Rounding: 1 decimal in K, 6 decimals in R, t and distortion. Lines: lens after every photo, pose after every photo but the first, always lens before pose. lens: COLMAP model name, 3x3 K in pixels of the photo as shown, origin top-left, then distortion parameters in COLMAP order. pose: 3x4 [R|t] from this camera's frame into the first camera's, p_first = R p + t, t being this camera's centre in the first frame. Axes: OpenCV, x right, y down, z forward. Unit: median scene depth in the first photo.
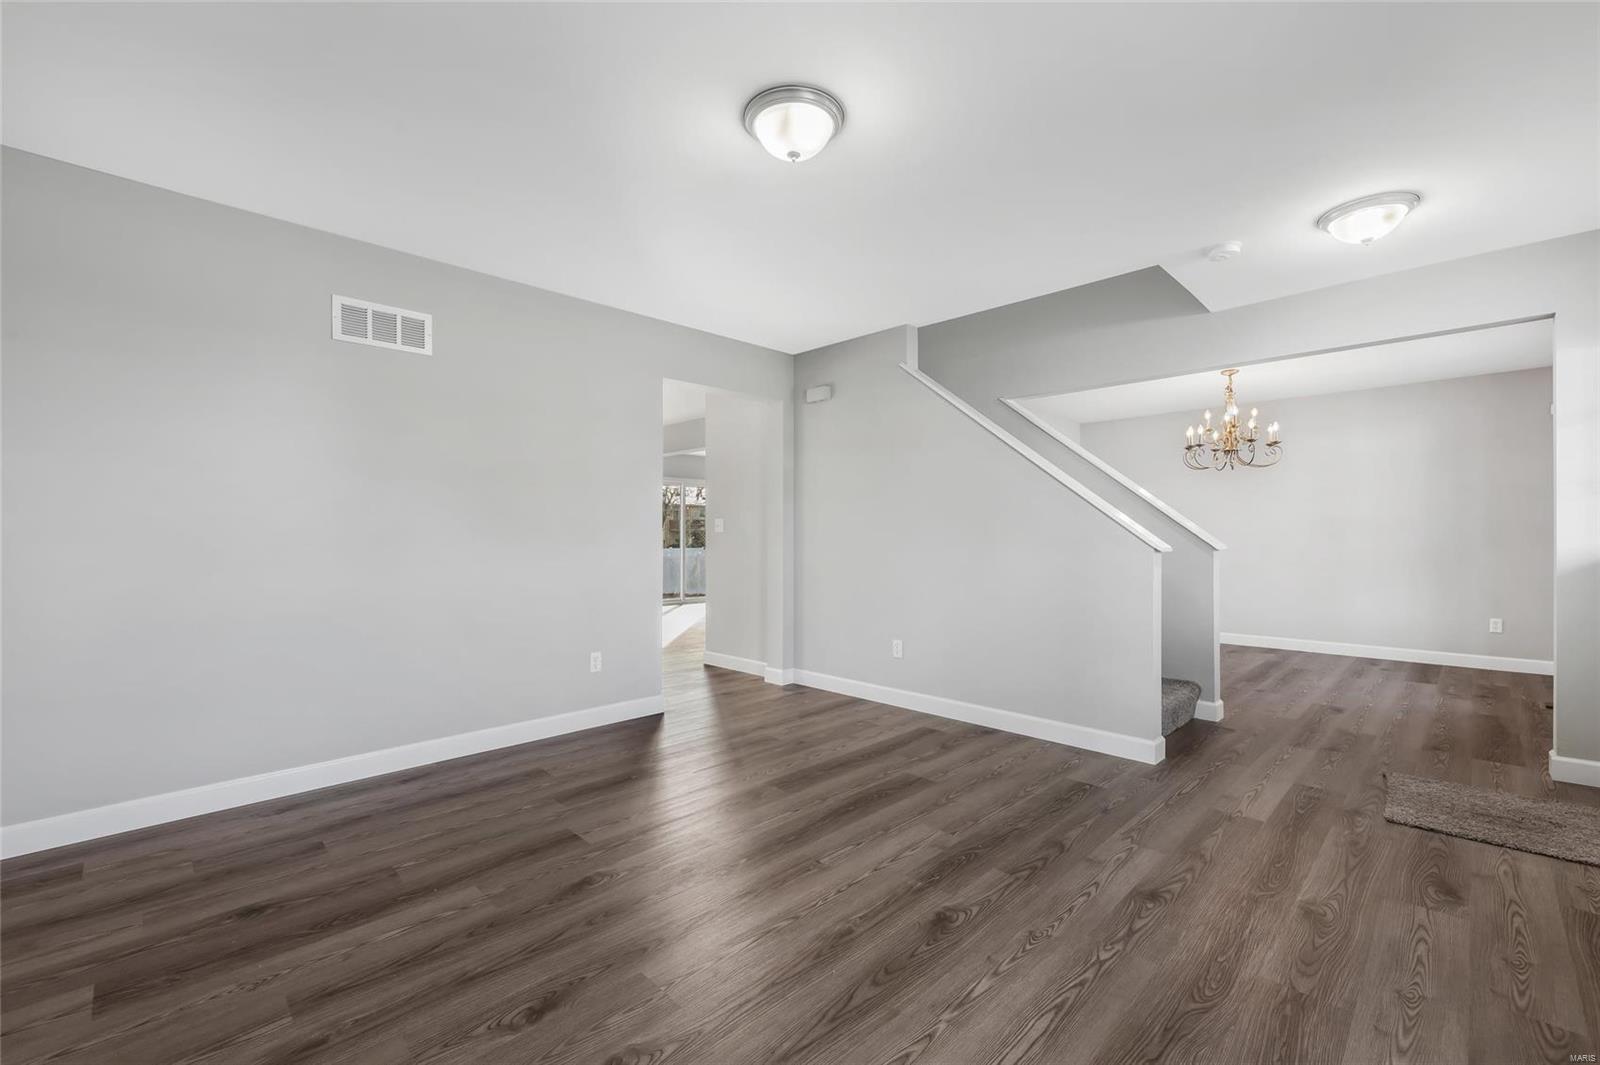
lens RADIAL K [[656.7, 0, 801.8], [0, 656.7, 537.2], [0, 0, 1]] dist [0.010180, 0.000003]
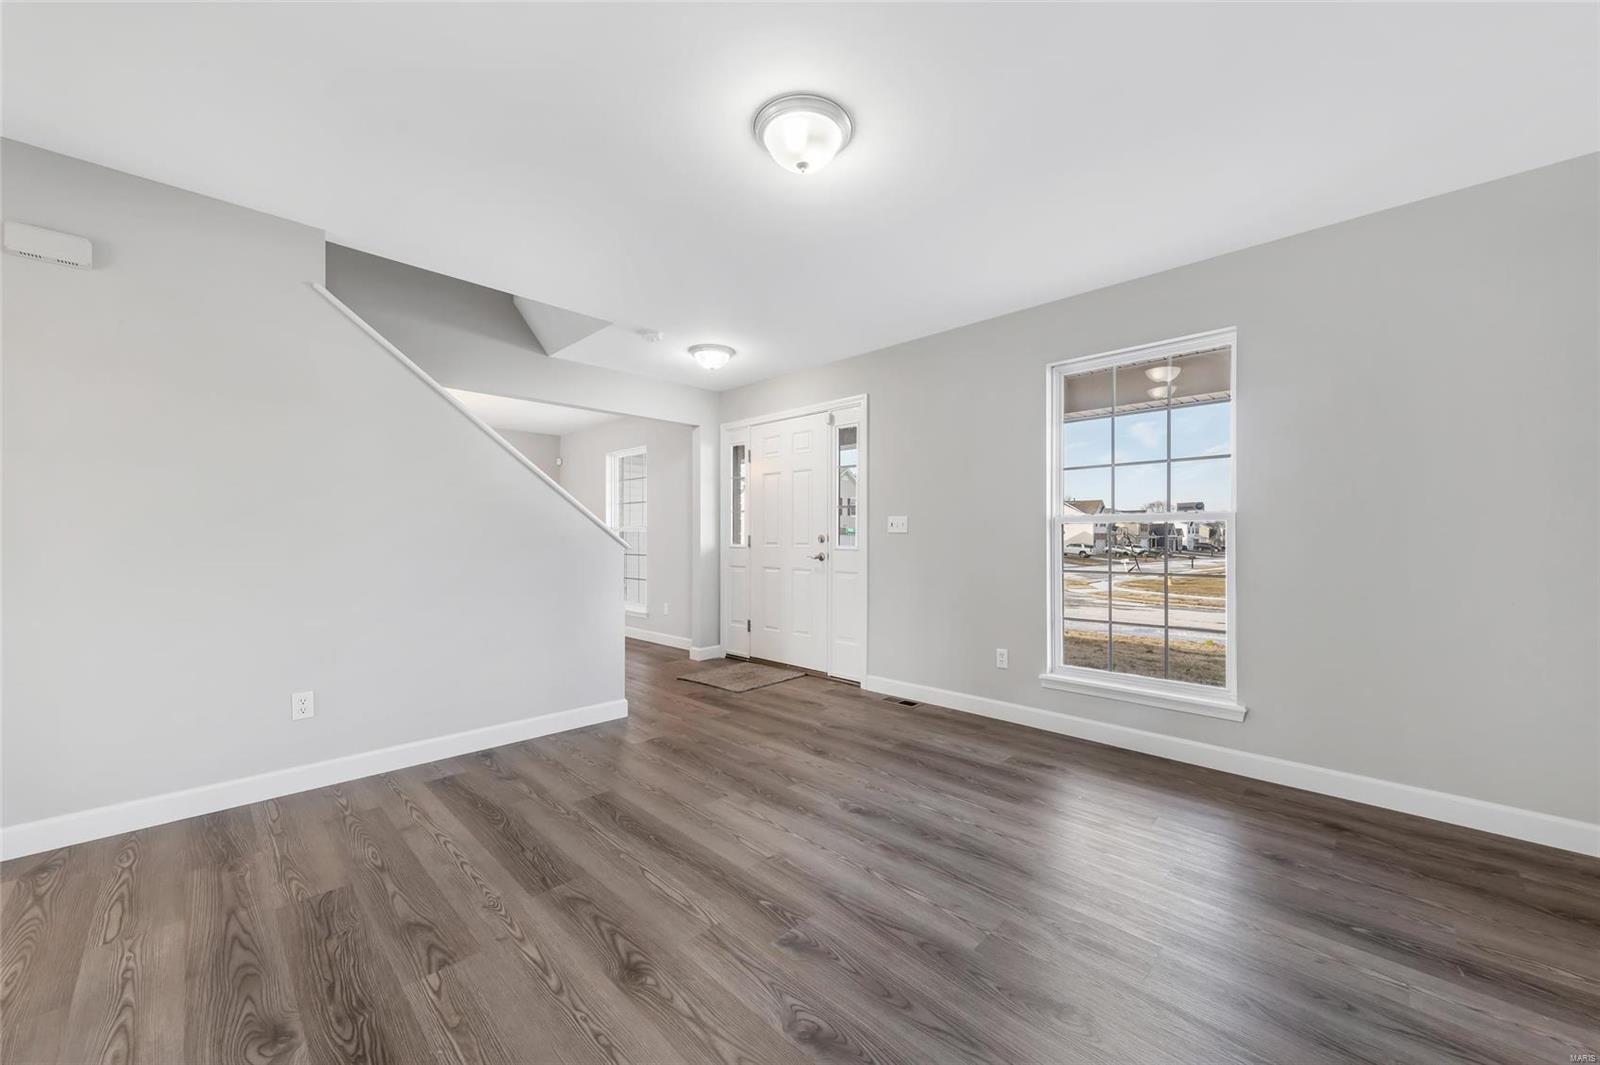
lens RADIAL K [[585.3, 0, 813.6], [0, 585.3, 534.6], [0, 0, 1]] dist [0.014440, -0.000165]
pose [[0.007780, 0.006633, 0.999948, -0.684879], [0.000089, 0.999978, -0.006634, -0.000044], [-0.999970, 0.000140, 0.007779, 0.714413]]
